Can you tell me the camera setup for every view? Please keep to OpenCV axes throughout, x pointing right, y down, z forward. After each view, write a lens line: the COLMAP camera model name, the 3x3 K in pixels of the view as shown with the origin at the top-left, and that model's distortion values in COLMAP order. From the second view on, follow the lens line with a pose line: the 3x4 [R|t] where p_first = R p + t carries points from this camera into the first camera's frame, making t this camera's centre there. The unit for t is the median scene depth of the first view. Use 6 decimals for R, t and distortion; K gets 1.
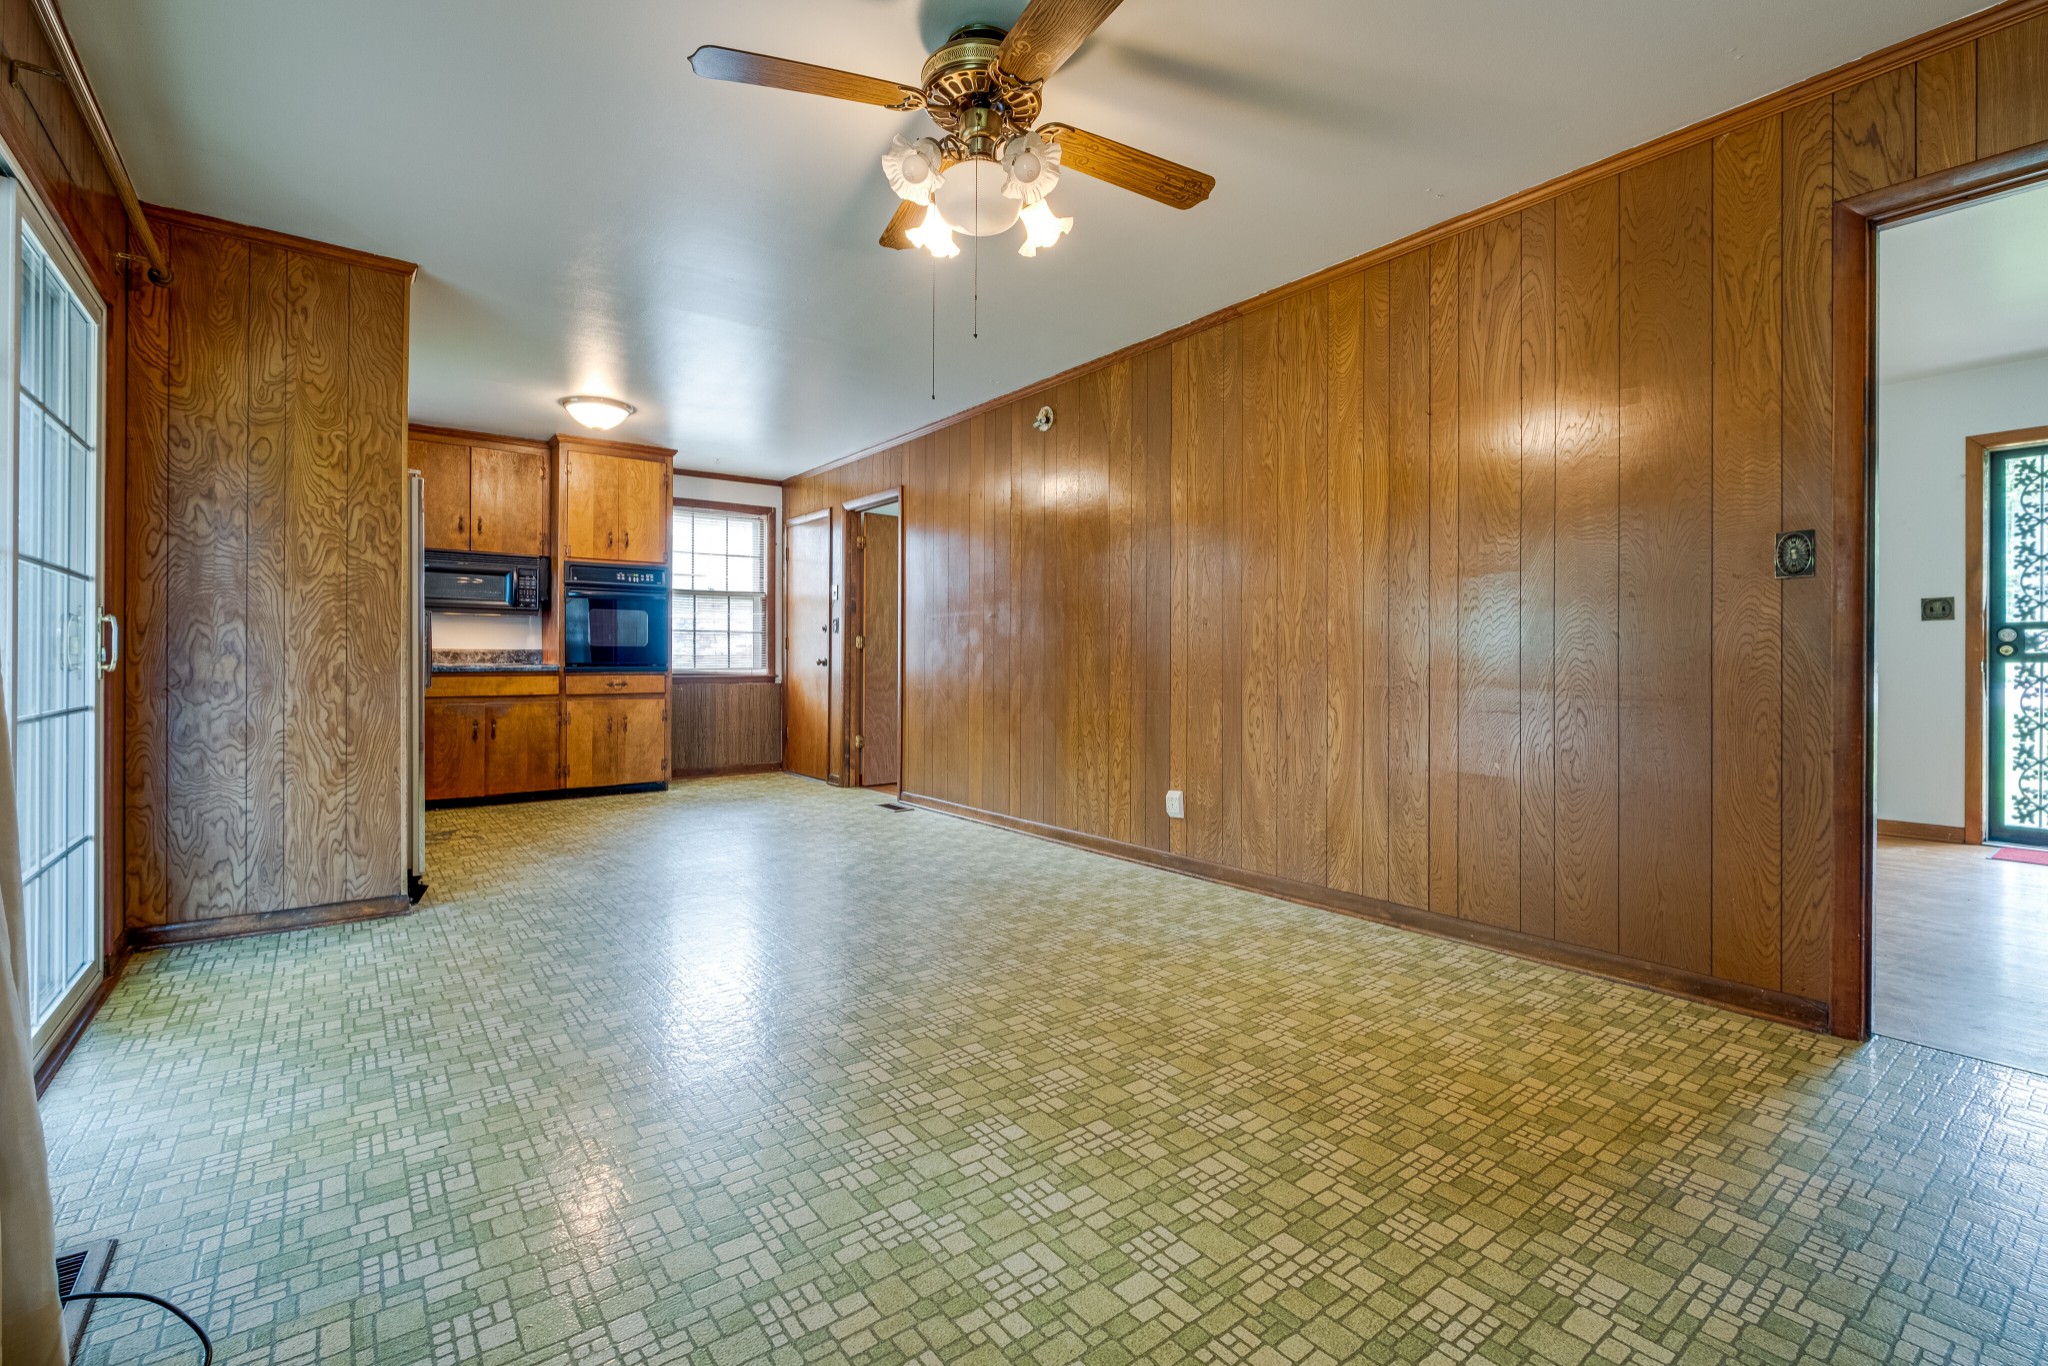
lens RADIAL K [[863.6, 0, 1021.9], [0, 863.6, 664.7], [0, 0, 1]] dist [-0.007594, 0.000251]
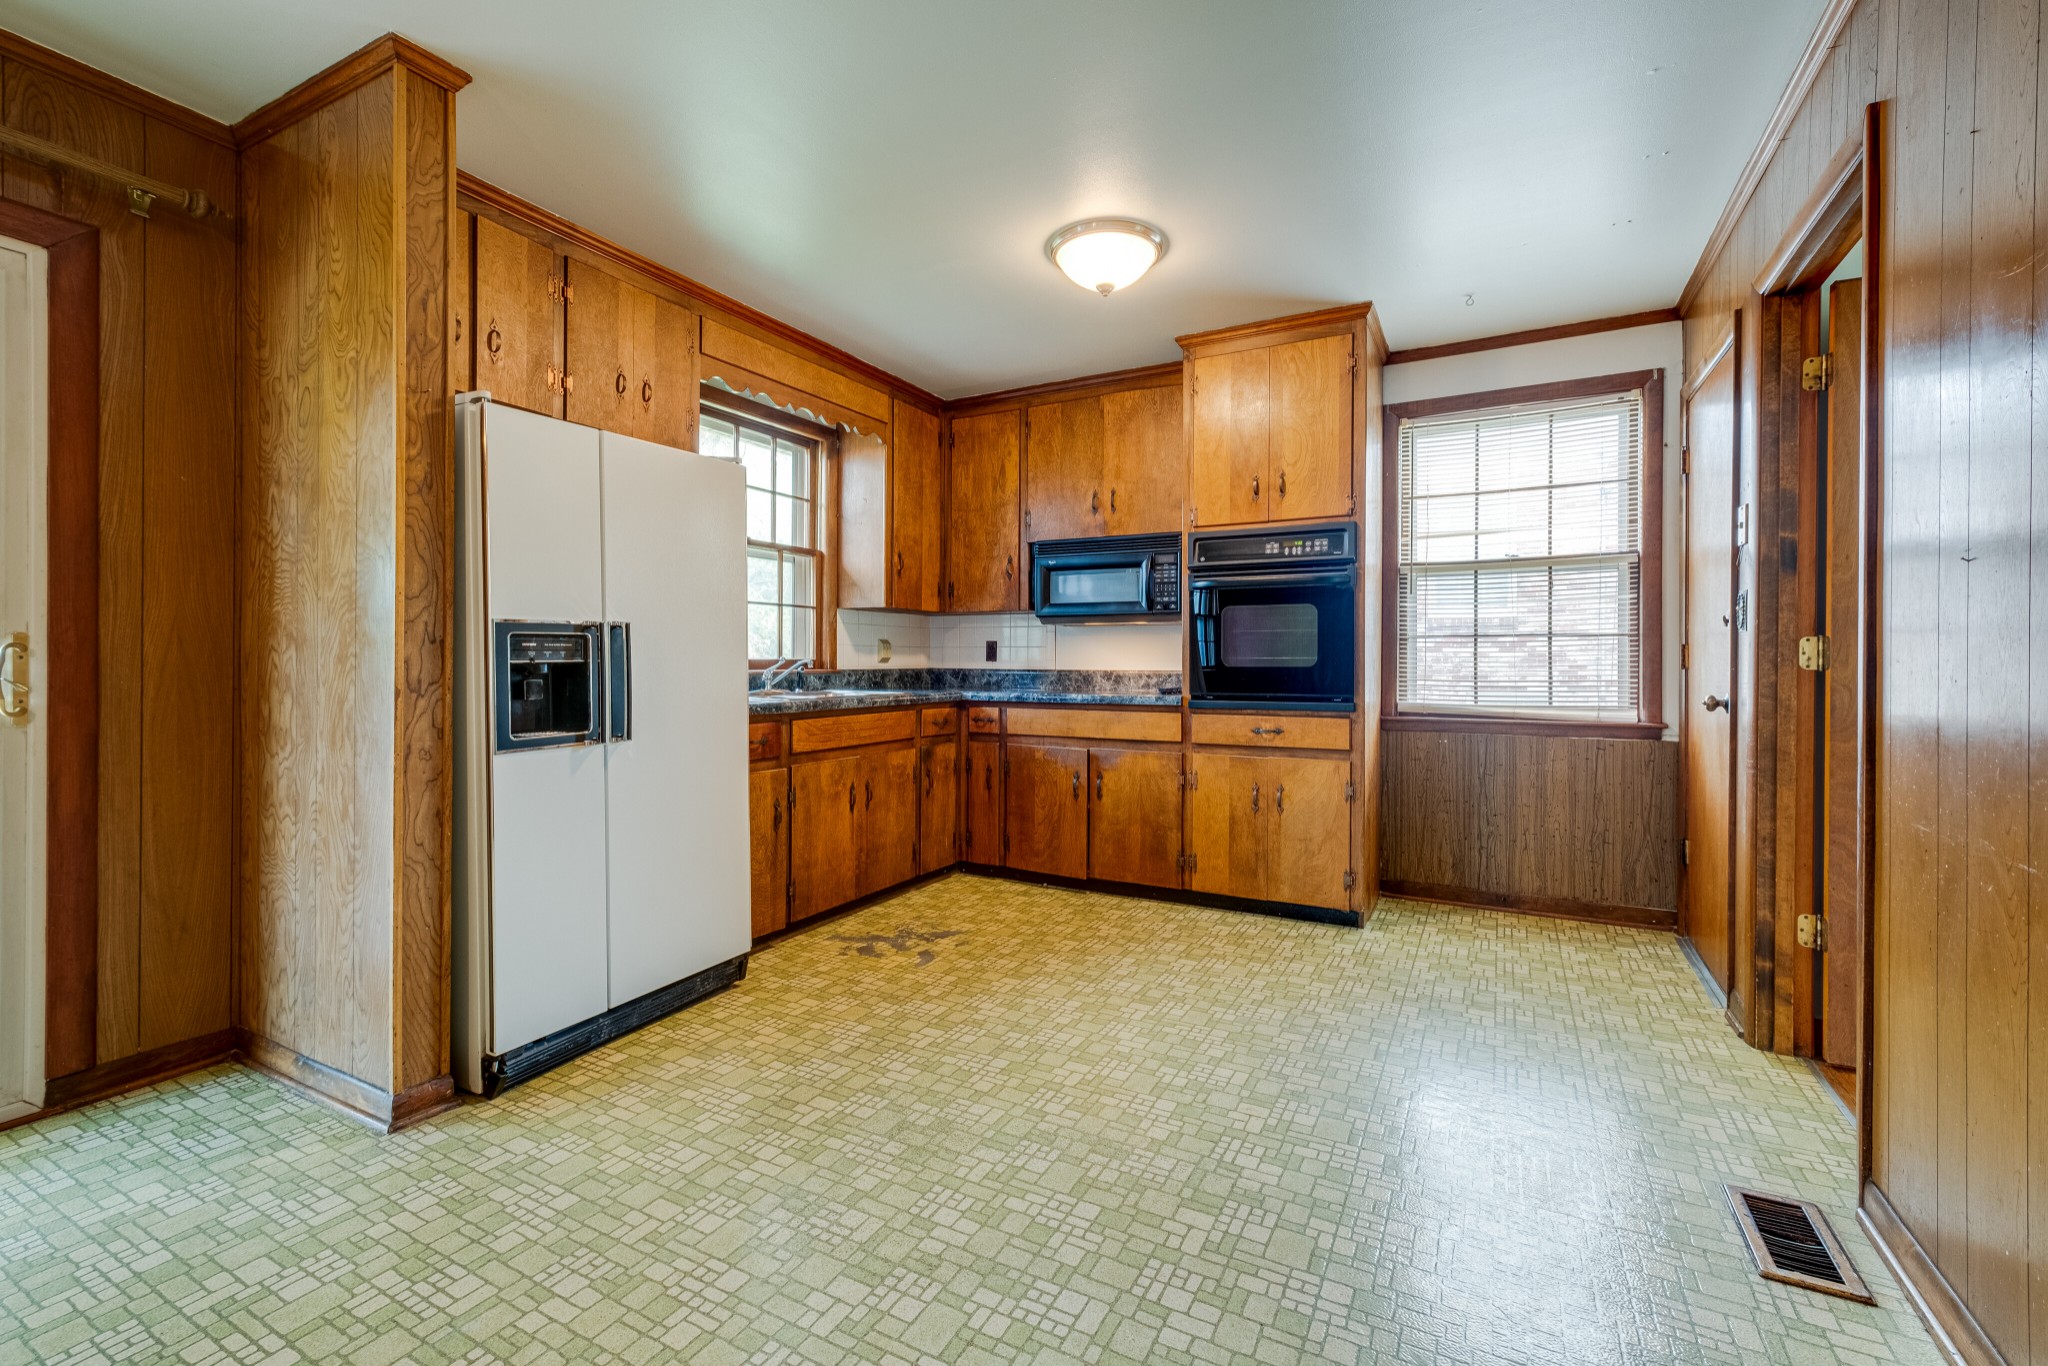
lens RADIAL K [[863.6, 0, 1031.6], [0, 863.6, 668.1], [0, 0, 1]] dist [-0.007594, 0.000251]
pose [[0.402556, 0.002016, -0.915393, 0.006787], [-0.009692, 0.999951, -0.002059, -0.017922], [0.915344, 0.009701, 0.402556, 0.628603]]
